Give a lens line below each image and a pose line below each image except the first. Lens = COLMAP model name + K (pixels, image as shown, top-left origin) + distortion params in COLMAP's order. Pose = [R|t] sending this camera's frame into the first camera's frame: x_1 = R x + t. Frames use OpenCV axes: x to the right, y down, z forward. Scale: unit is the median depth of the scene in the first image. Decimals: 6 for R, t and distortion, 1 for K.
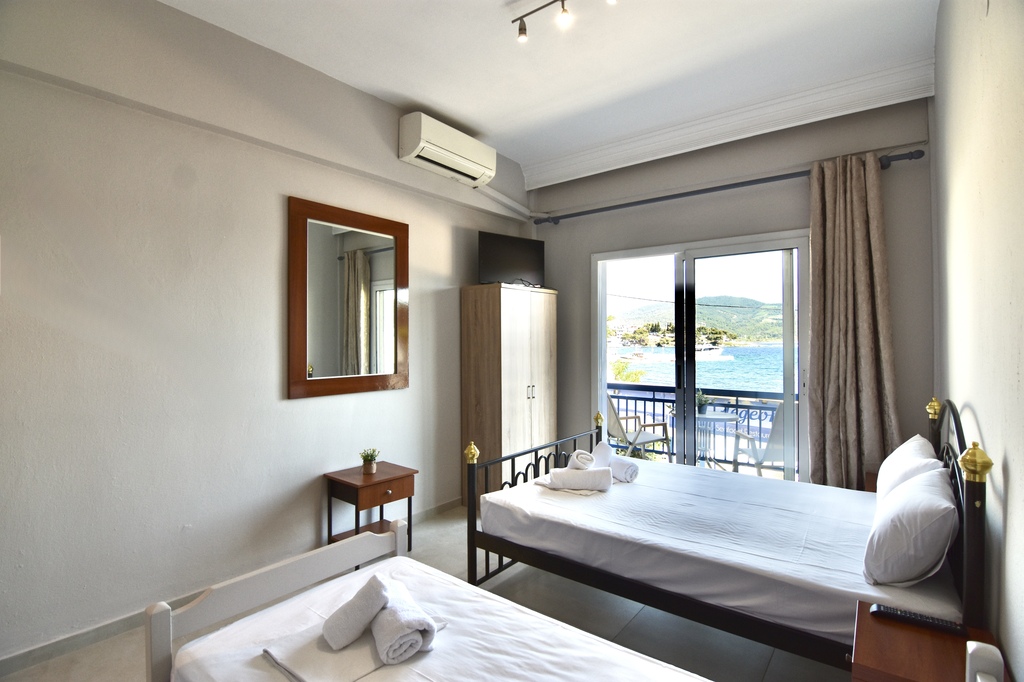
lens RADIAL K [[494.1, 0, 510.7], [0, 494.1, 340.9], [0, 0, 1]] dist [-0.000312, -0.012705]
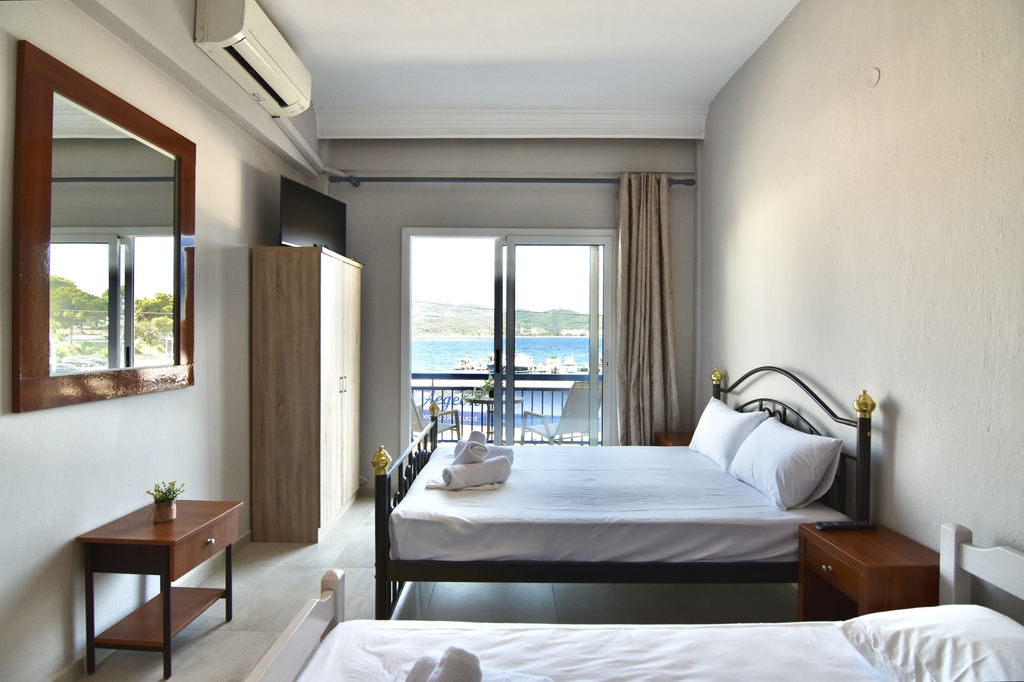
lens RADIAL K [[501.3, 0, 512.0], [0, 501.3, 341.0], [0, 0, 1]] dist [-0.002188, -0.016814]
pose [[0.788388, 0.000389, 0.615178, -0.333433], [-0.008156, 0.999919, 0.009819, 0.027596], [-0.615124, -0.012759, 0.788327, 0.226864]]
